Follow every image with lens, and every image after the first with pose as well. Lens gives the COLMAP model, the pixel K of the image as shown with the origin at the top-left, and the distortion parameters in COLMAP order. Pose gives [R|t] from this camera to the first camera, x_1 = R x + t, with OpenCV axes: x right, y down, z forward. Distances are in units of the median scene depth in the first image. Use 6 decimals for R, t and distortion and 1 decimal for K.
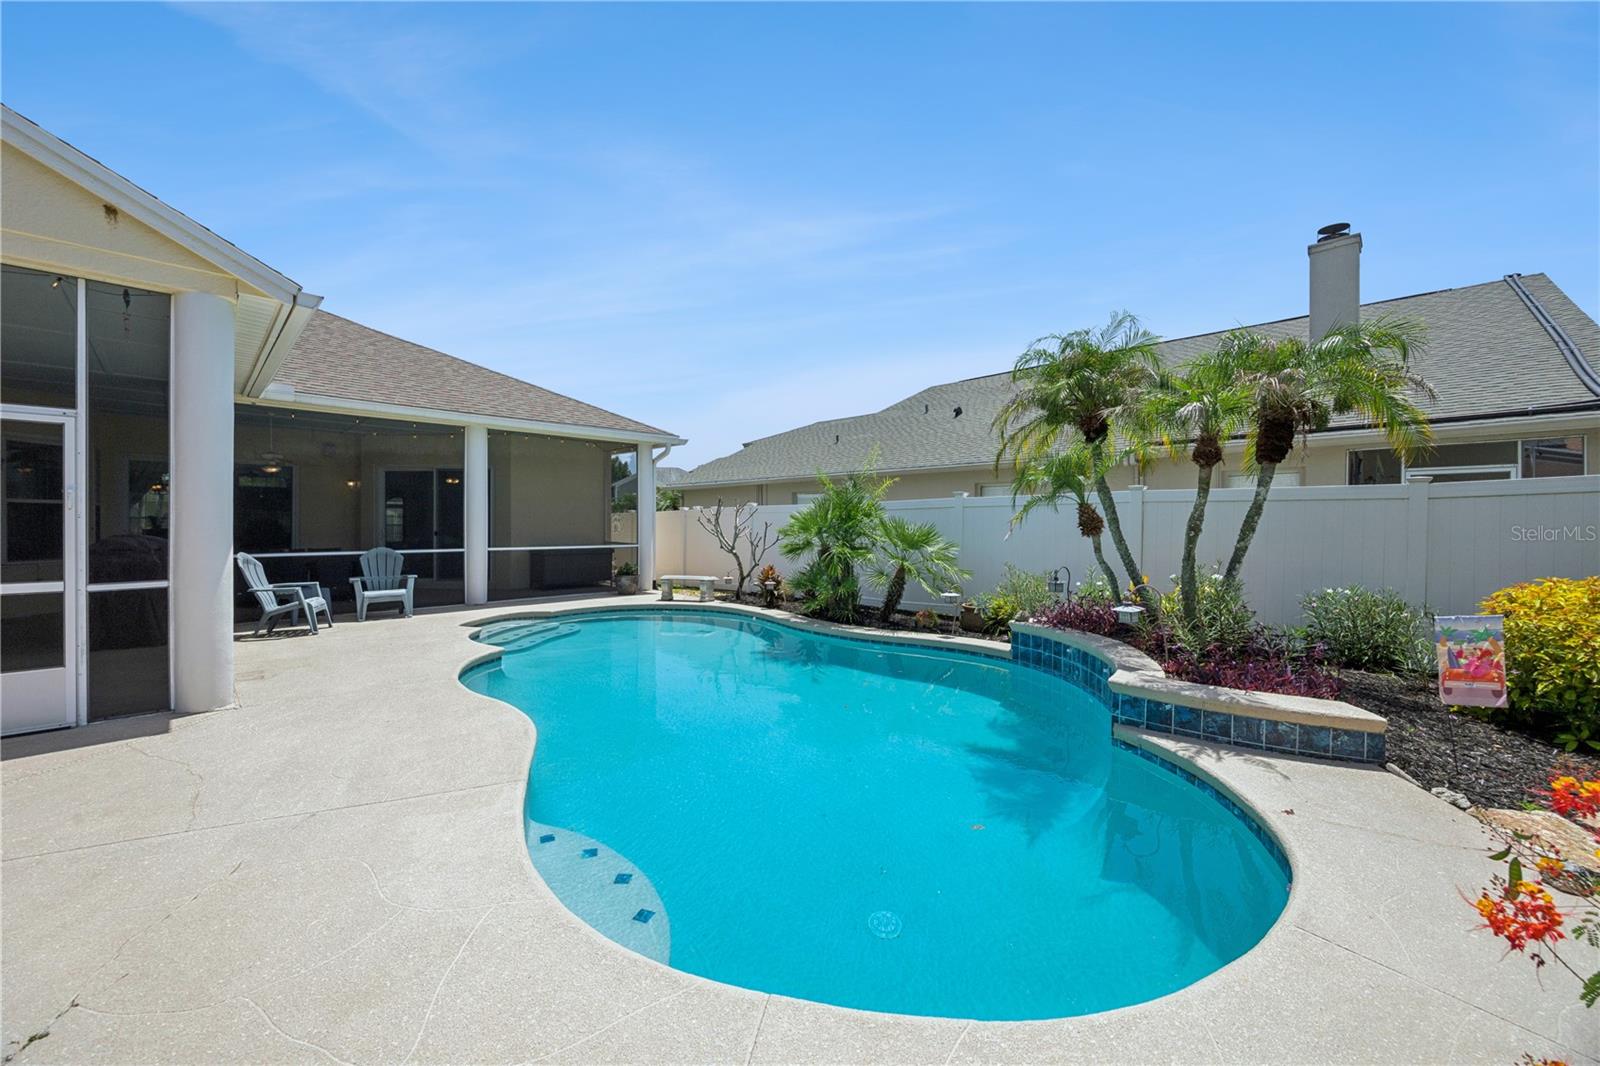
lens RADIAL K [[607.8, 0, 797.3], [0, 607.8, 526.7], [0, 0, 1]] dist [-0.001093, -0.000216]
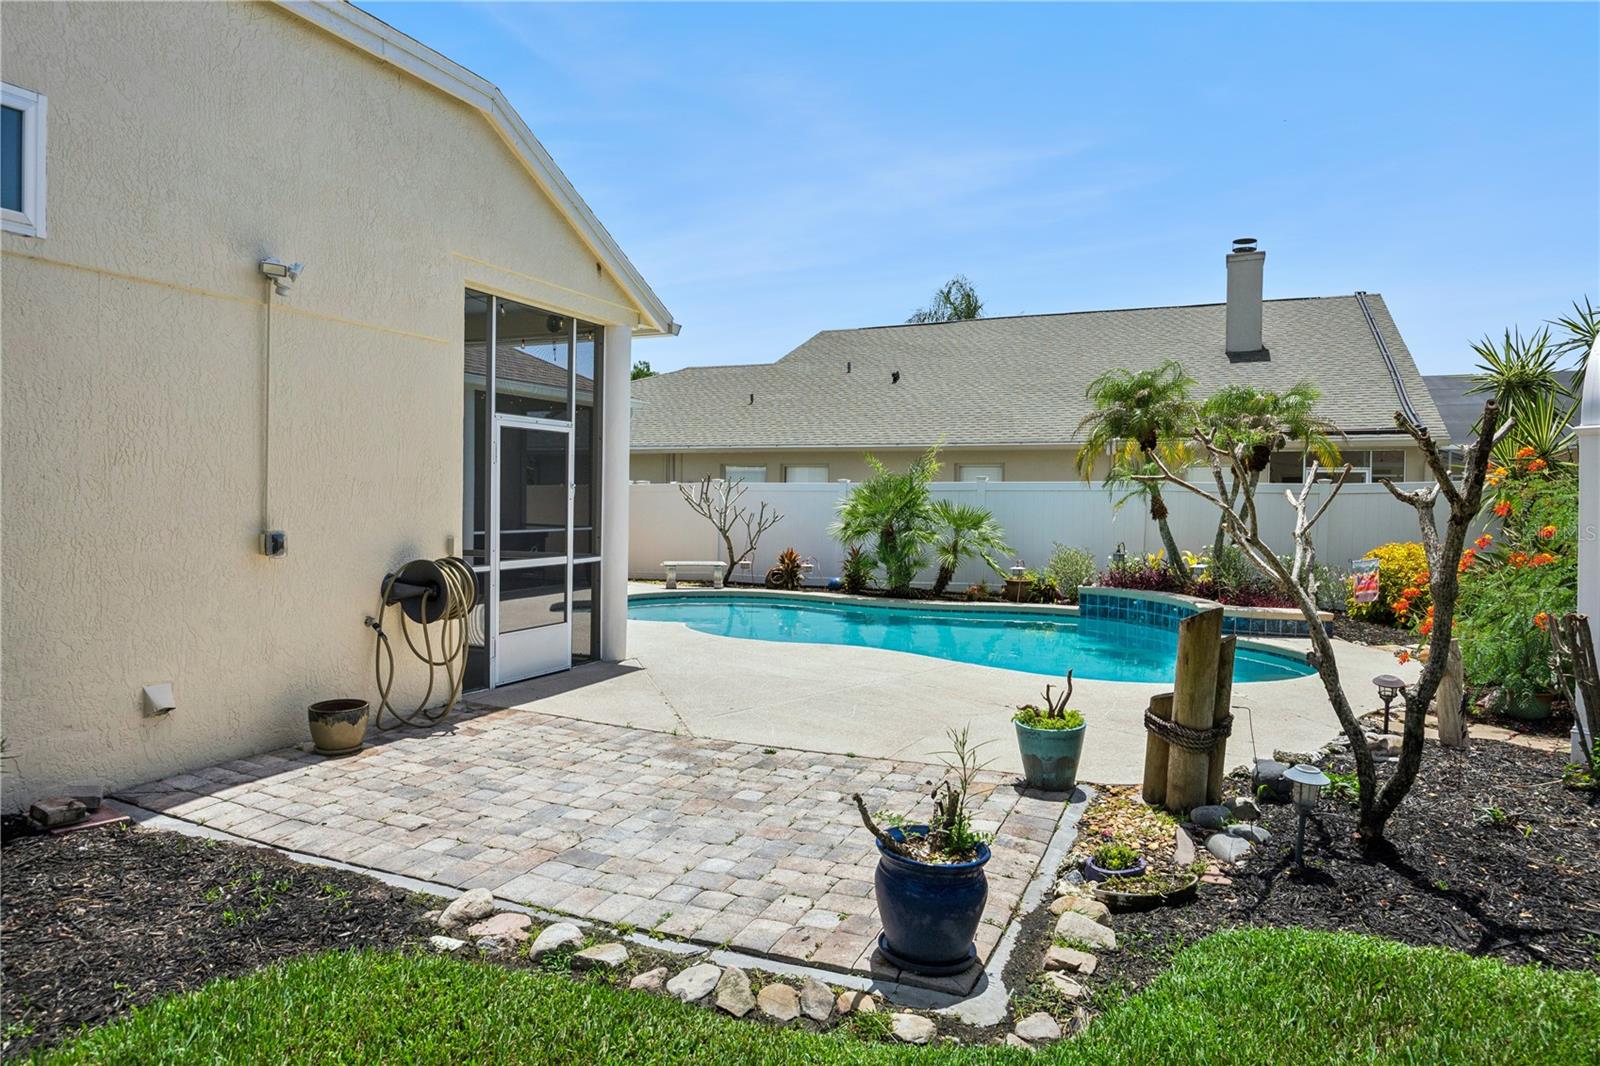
lens RADIAL K [[955.9, 0, 807.0], [0, 955.9, 522.7], [0, 0, 1]] dist [0.000306, 0.000017]
pose [[0.934380, 0.000100, 0.356279, -0.825978], [-0.009092, 0.999681, 0.023565, -0.017228], [-0.356163, -0.025258, 0.934082, -0.612748]]
